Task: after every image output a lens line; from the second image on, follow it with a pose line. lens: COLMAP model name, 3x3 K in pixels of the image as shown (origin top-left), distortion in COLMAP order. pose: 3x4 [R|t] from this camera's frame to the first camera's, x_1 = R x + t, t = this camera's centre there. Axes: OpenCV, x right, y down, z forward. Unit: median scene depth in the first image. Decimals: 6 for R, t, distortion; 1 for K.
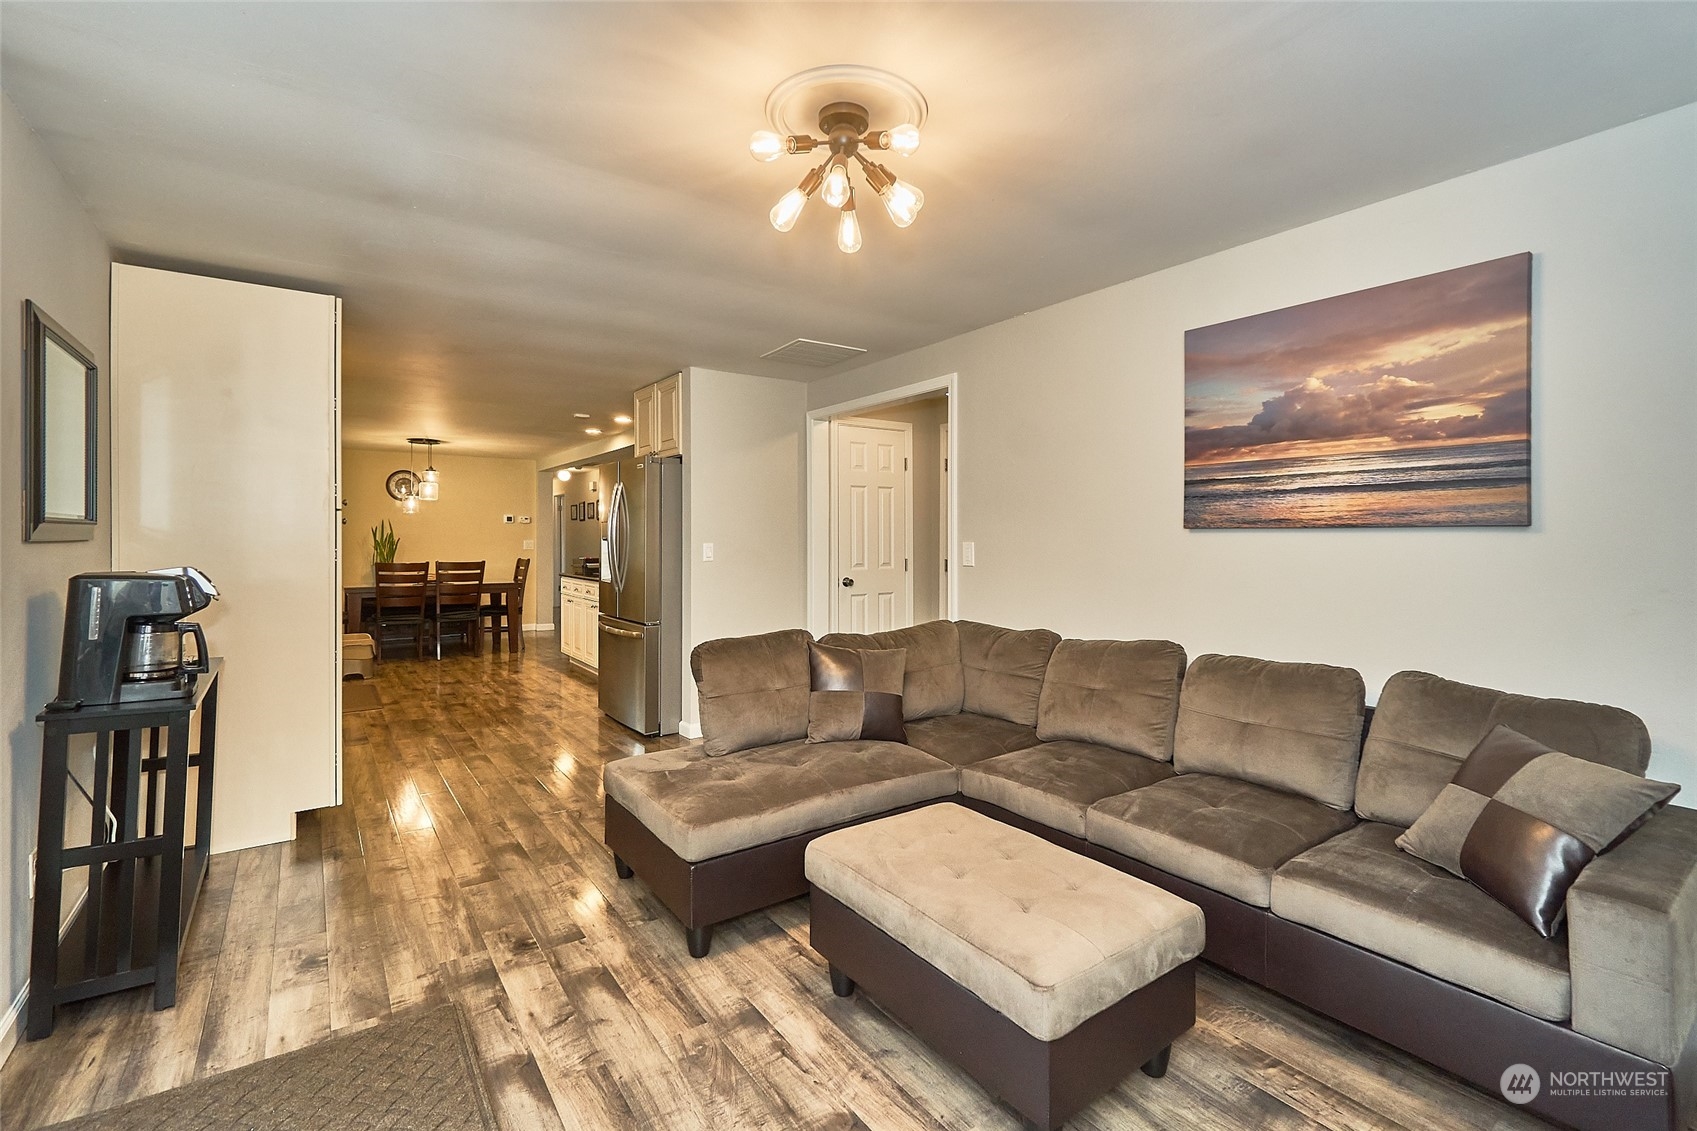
lens RADIAL K [[727.0, 0, 848.8], [0, 727.0, 538.1], [0, 0, 1]] dist [-0.000811, -0.000133]
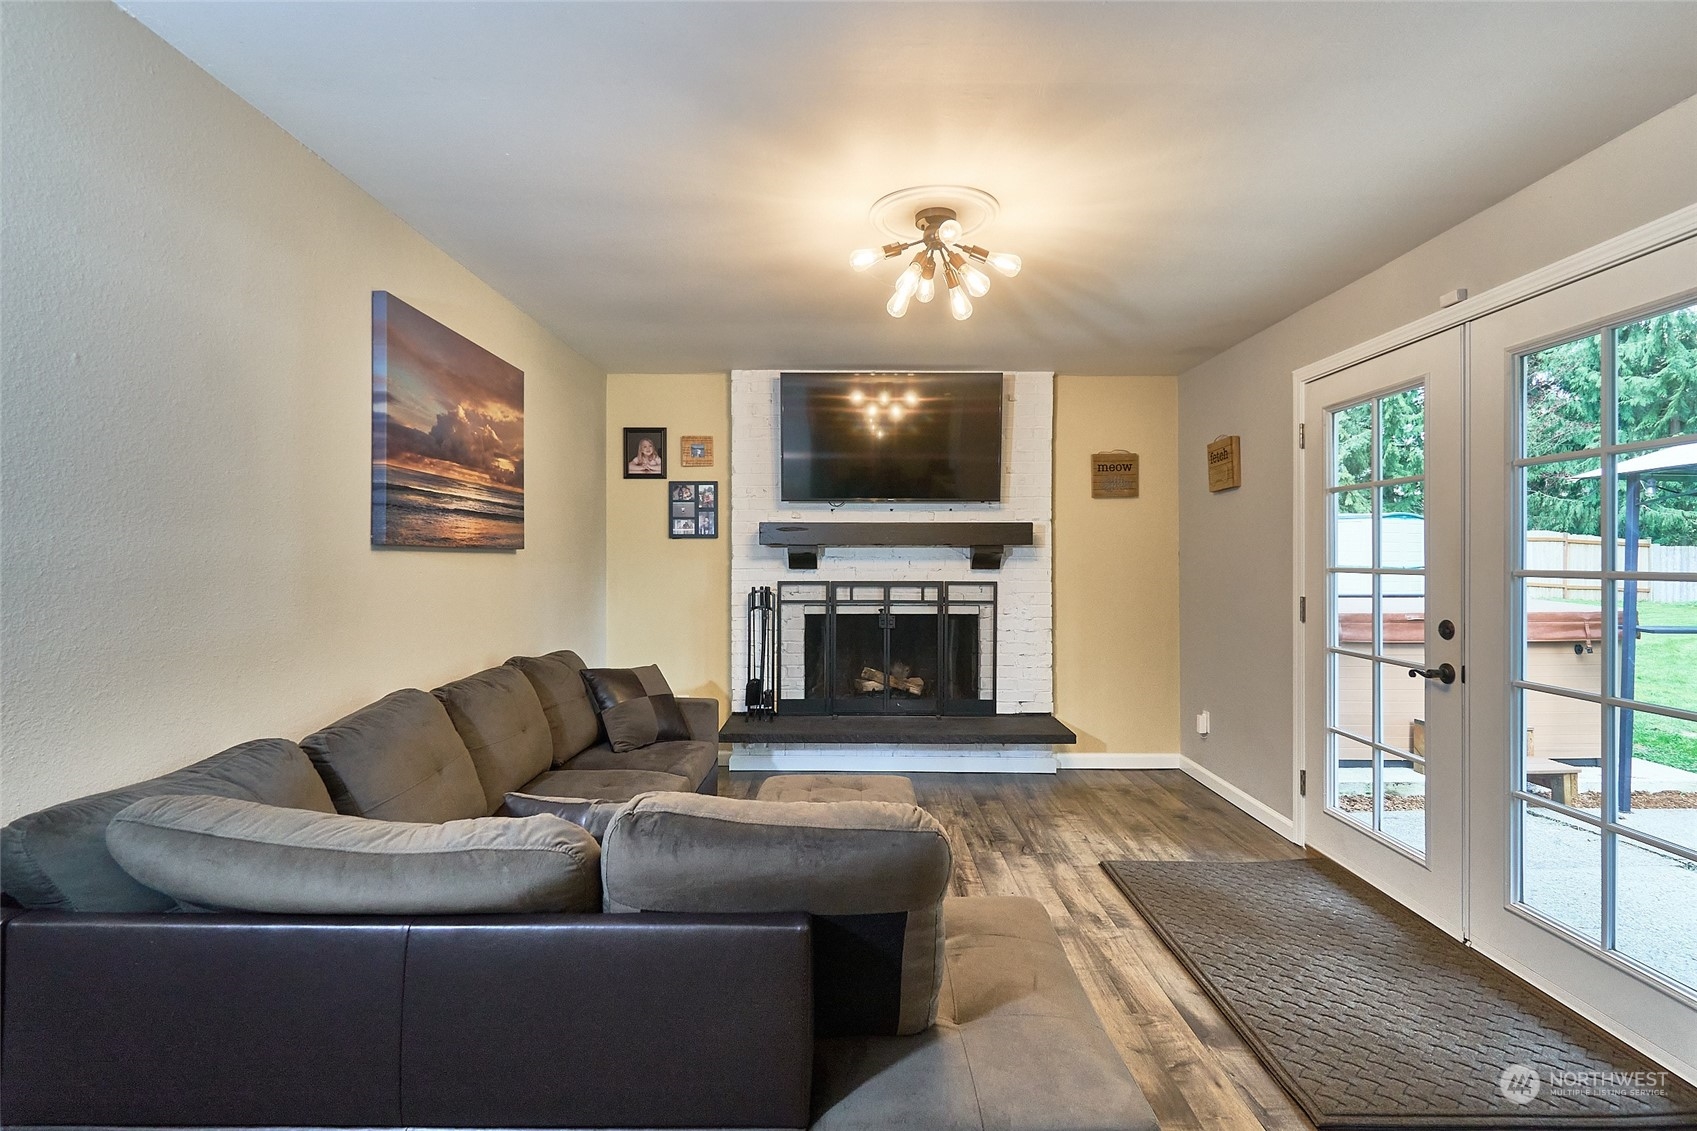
lens RADIAL K [[747.4, 0, 845.7], [0, 747.4, 555.4], [0, 0, 1]] dist [-0.000498, -0.000429]
pose [[-0.796519, -0.002481, 0.604609, -0.464175], [-0.003250, 0.999995, -0.000178, -0.003851], [-0.604605, -0.002106, -0.796522, 1.496172]]
